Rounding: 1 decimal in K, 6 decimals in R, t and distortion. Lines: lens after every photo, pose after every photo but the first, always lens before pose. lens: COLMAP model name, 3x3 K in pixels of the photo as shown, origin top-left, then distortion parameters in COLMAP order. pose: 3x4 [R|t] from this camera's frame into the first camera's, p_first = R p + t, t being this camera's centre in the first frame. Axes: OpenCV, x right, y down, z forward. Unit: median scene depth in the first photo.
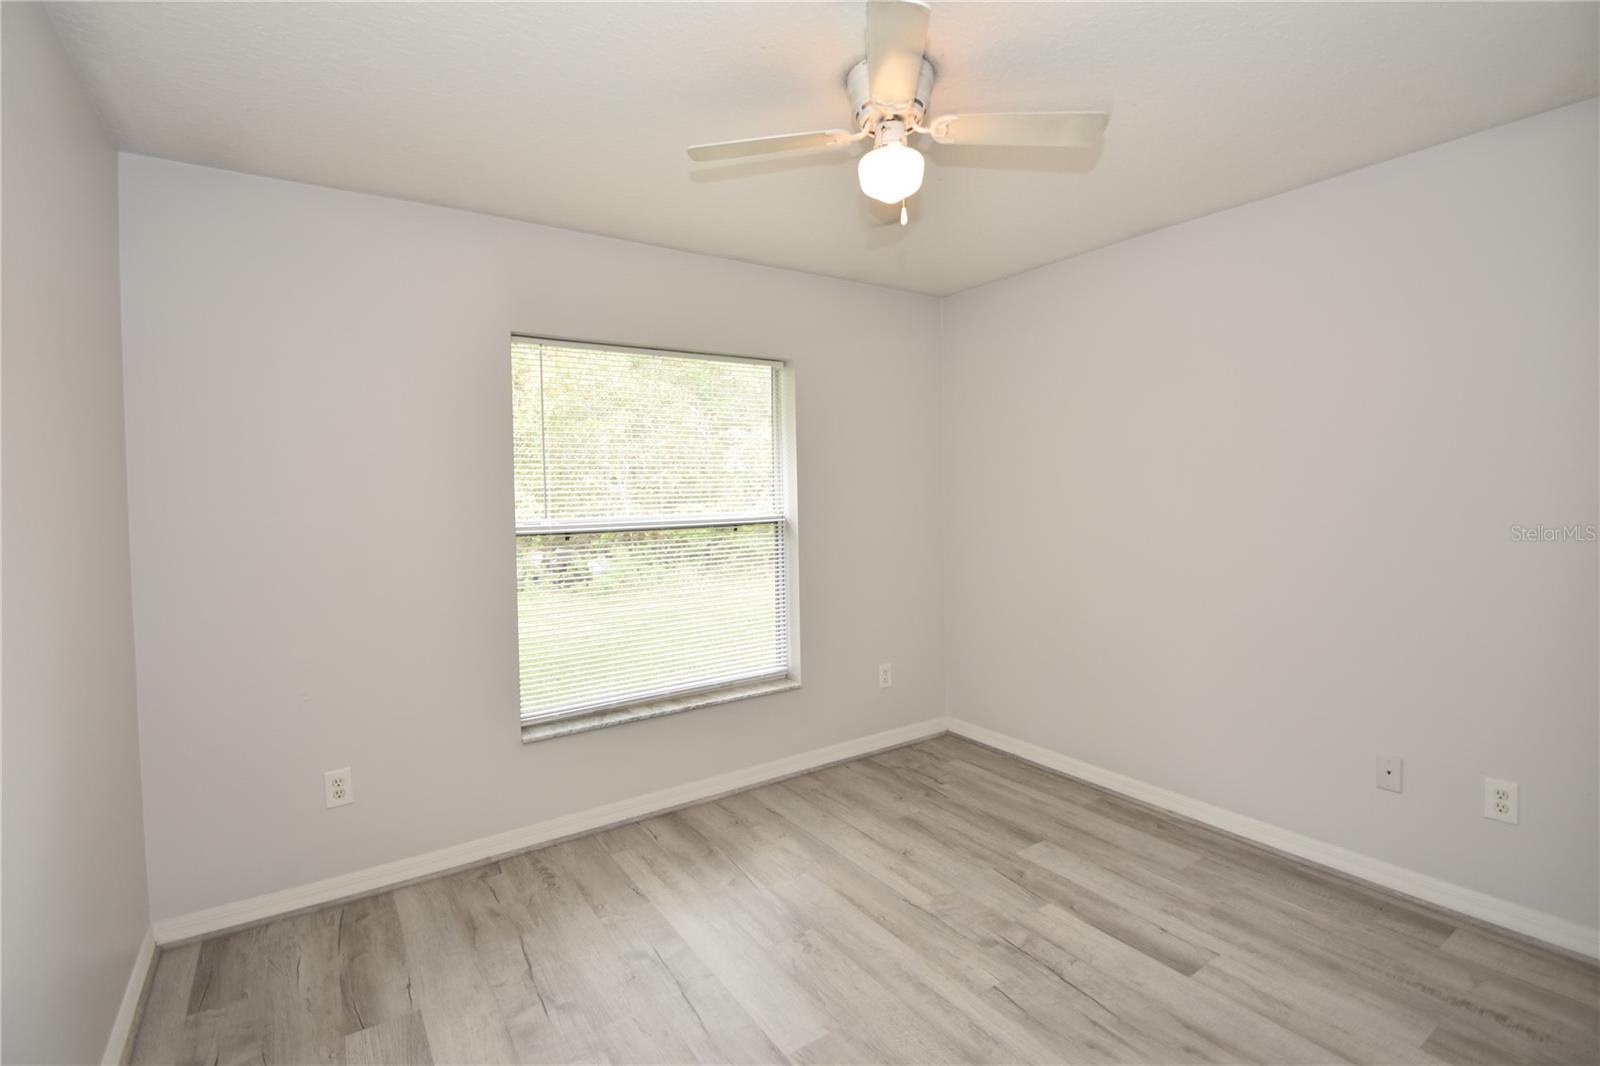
lens RADIAL K [[698.6, 0, 795.6], [0, 698.6, 506.3], [0, 0, 1]] dist [0.012699, -0.016055]
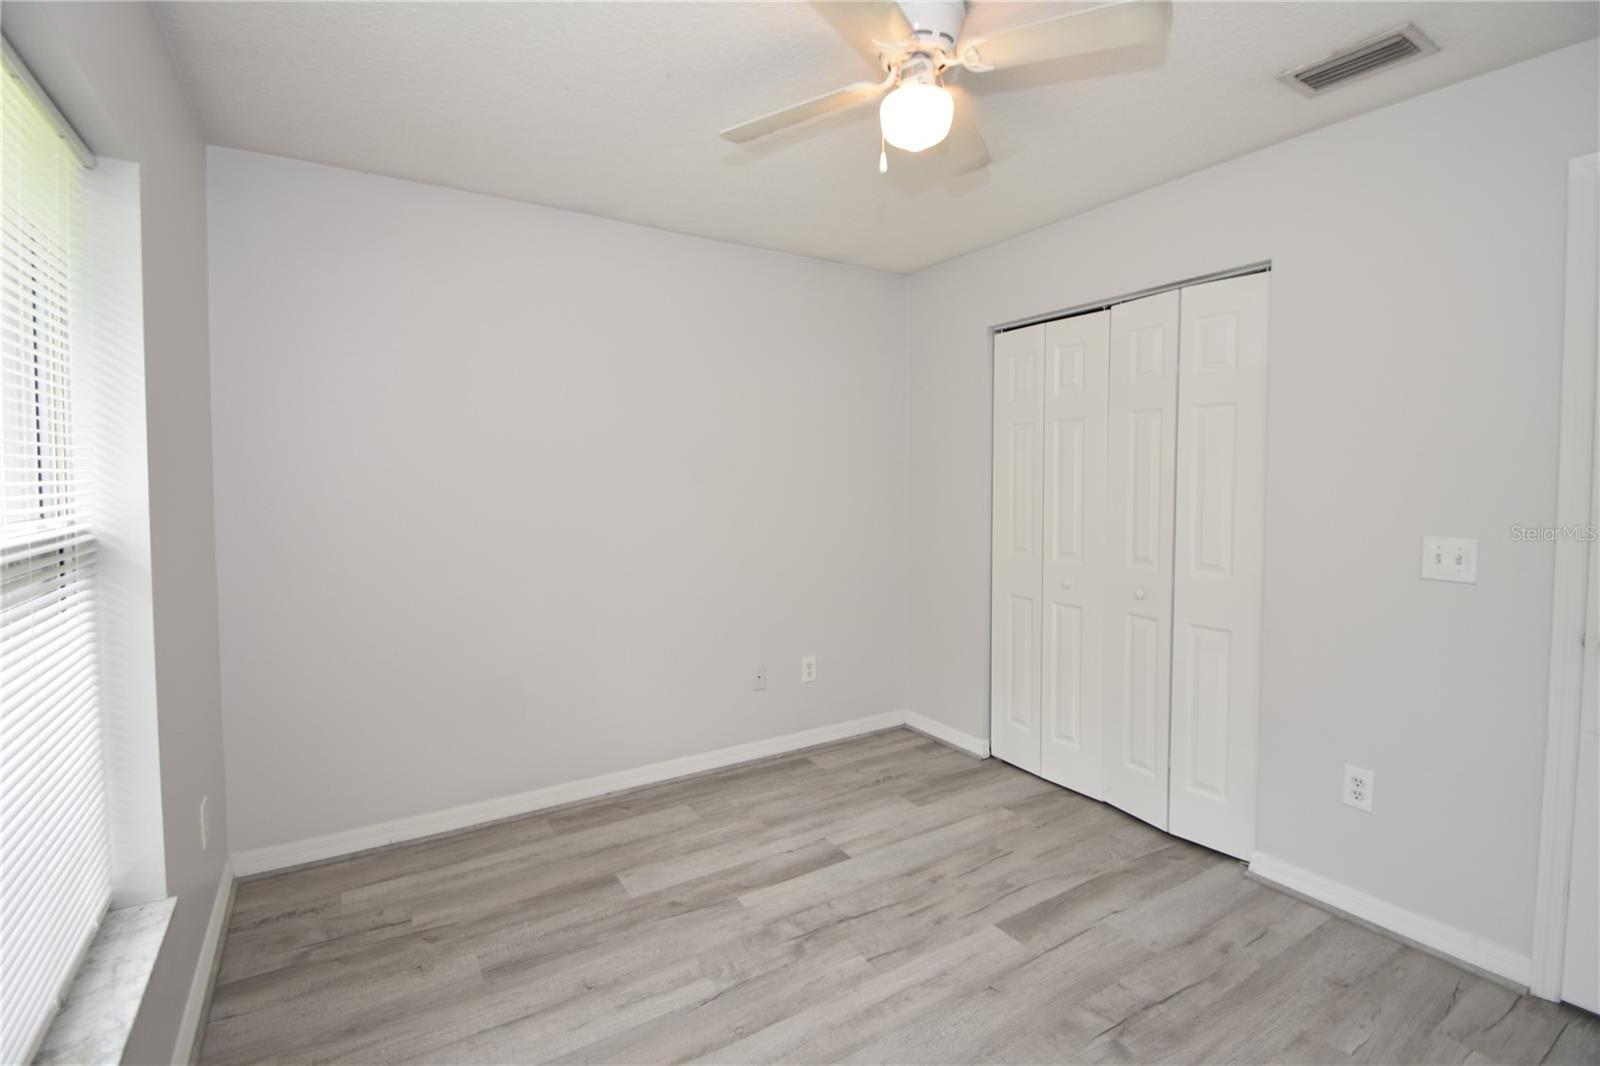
lens RADIAL K [[698.6, 0, 795.6], [0, 698.6, 506.3], [0, 0, 1]] dist [0.012699, -0.016055]
pose [[0.074372, -0.021283, 0.997003, -0.545223], [0.022662, 0.999550, 0.019647, -0.002110], [-0.996973, 0.021132, 0.074820, 0.752170]]
